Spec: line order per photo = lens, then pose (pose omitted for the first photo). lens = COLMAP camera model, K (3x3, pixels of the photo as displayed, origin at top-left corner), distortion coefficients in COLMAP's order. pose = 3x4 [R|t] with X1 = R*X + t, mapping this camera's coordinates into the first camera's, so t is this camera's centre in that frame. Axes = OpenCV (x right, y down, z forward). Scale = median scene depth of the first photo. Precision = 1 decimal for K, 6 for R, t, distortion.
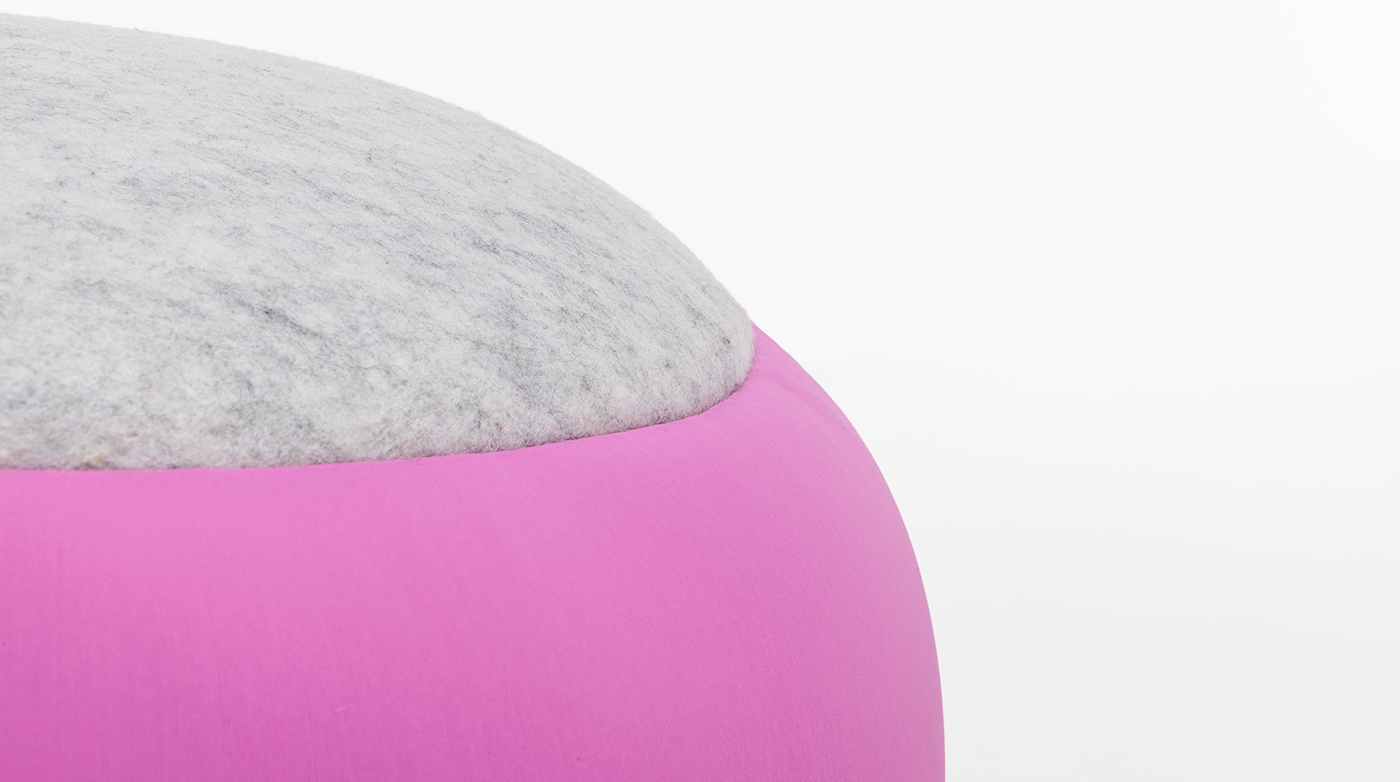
lens RADIAL K [[1927.4, 0, 700.2], [0, 1927.4, 392.3], [0, 0, 1]] dist [-0.086491, 0.000000]
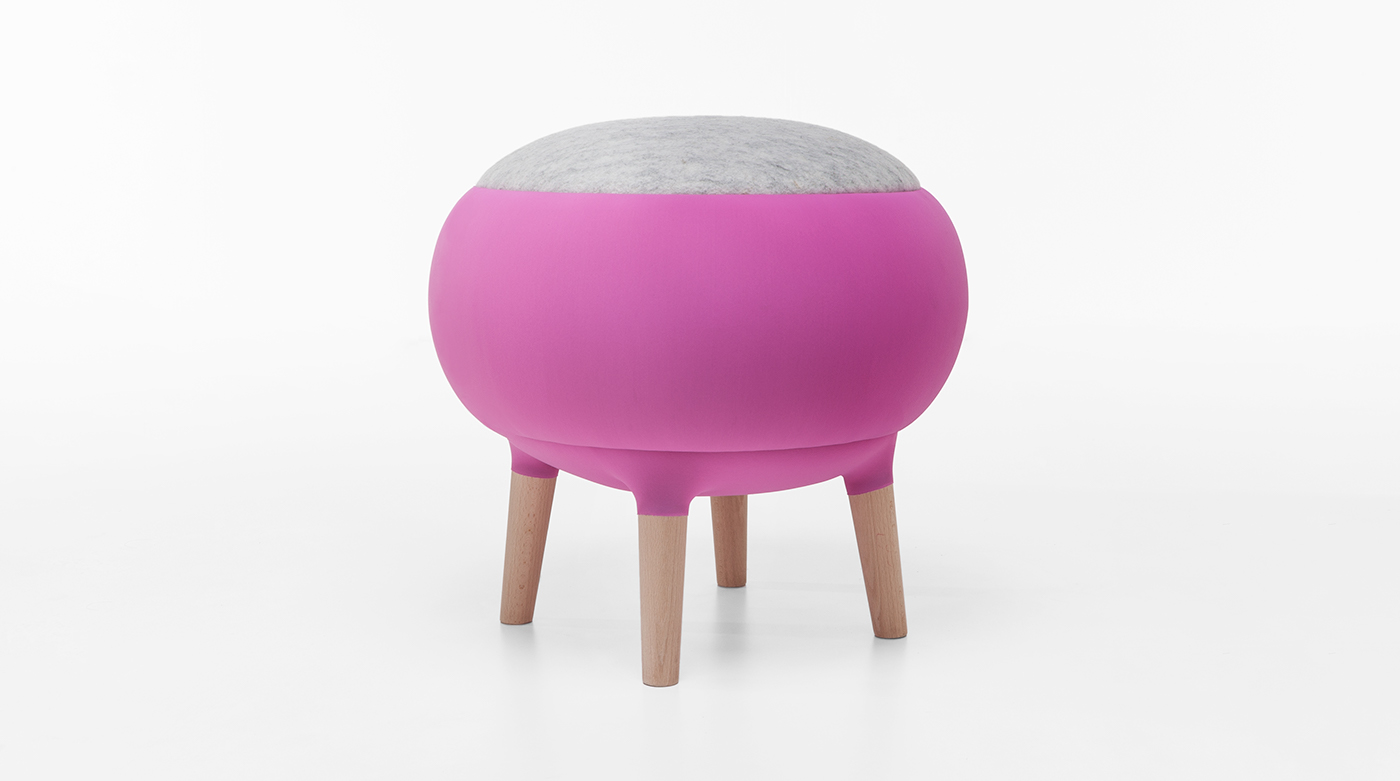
lens RADIAL K [[1878.7, 0, 698.9], [0, 1878.7, 389.3], [0, 0, 1]] dist [0.009548, 0.000000]
pose [[0.954002, -0.079639, -0.289030, 0.809136], [0.061045, 0.995477, -0.072801, 0.760488], [0.293520, 0.051808, 0.954548, -3.153546]]
